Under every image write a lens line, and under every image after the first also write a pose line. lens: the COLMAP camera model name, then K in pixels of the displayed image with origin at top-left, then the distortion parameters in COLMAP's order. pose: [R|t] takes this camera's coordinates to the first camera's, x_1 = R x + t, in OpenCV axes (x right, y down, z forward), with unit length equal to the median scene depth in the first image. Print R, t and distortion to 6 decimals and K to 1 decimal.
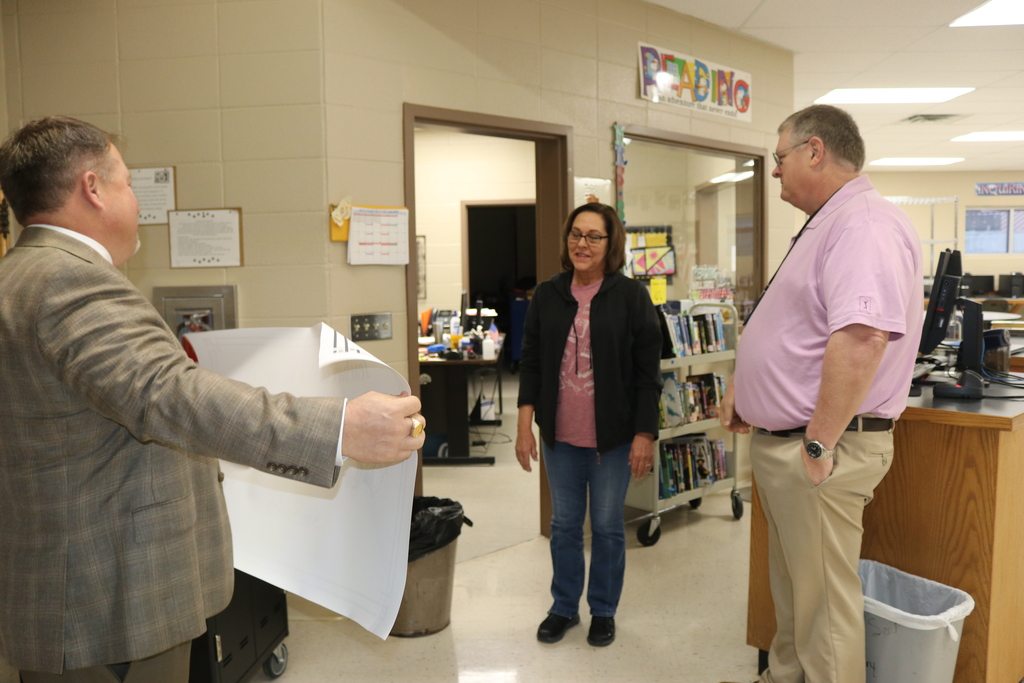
lens RADIAL K [[830.8, 0, 512.0], [0, 830.8, 341.5], [0, 0, 1]] dist [-0.149523, 0.126732]
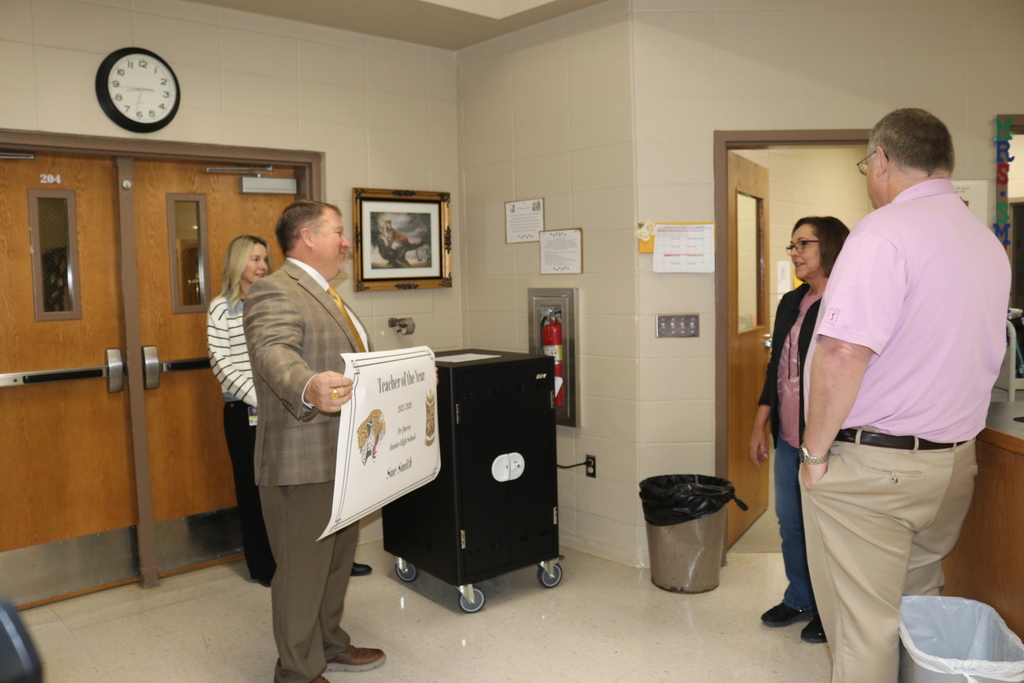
lens RADIAL K [[830.8, 0, 512.0], [0, 830.8, 341.5], [0, 0, 1]] dist [-0.149523, 0.126732]
pose [[0.713098, 0.057535, -0.698699, 0.354501], [-0.055915, 0.998119, 0.025123, -0.008401], [0.698831, 0.021152, 0.714974, -0.003200]]
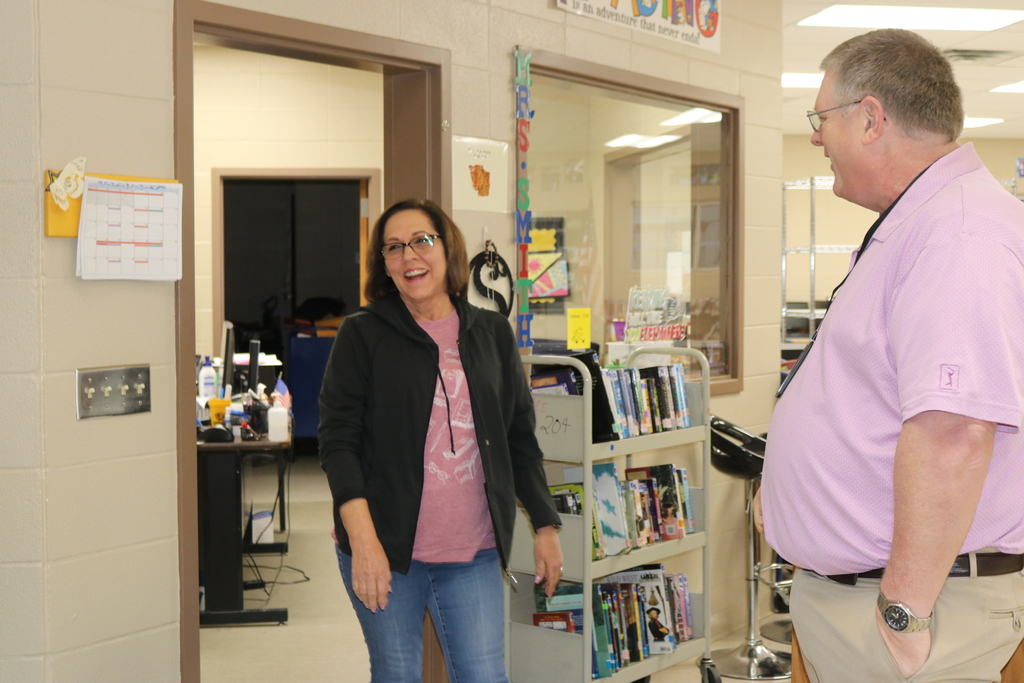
lens RADIAL K [[1362.3, 0, 512.0], [0, 1362.3, 341.5], [0, 0, 1]] dist [-0.070799, 0.038462]
pose [[0.983261, 0.006529, 0.182085, -0.053464], [0.001621, 0.999005, -0.044575, -0.007392], [-0.182194, 0.044124, 0.982272, 0.036697]]
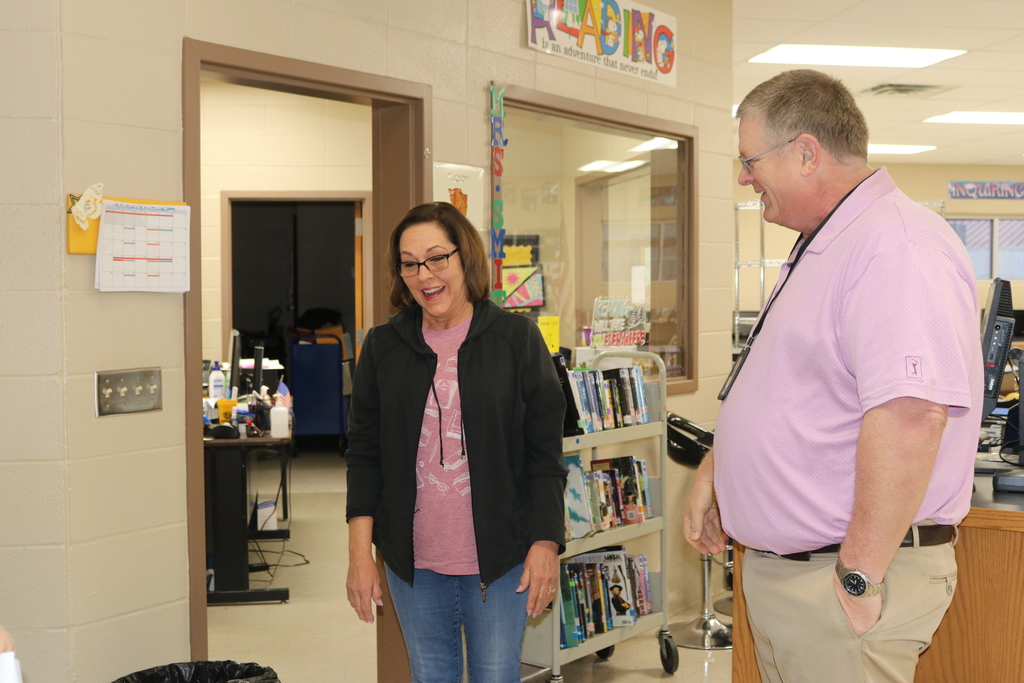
lens RADIAL K [[1239.6, 0, 512.0], [0, 1239.6, 341.5], [0, 0, 1]] dist [-0.079155, -0.011775]
pose [[0.981032, 0.004578, 0.193790, -0.048935], [0.005186, 0.998743, -0.049850, -0.005512], [-0.193775, 0.049909, 0.979776, 0.022141]]
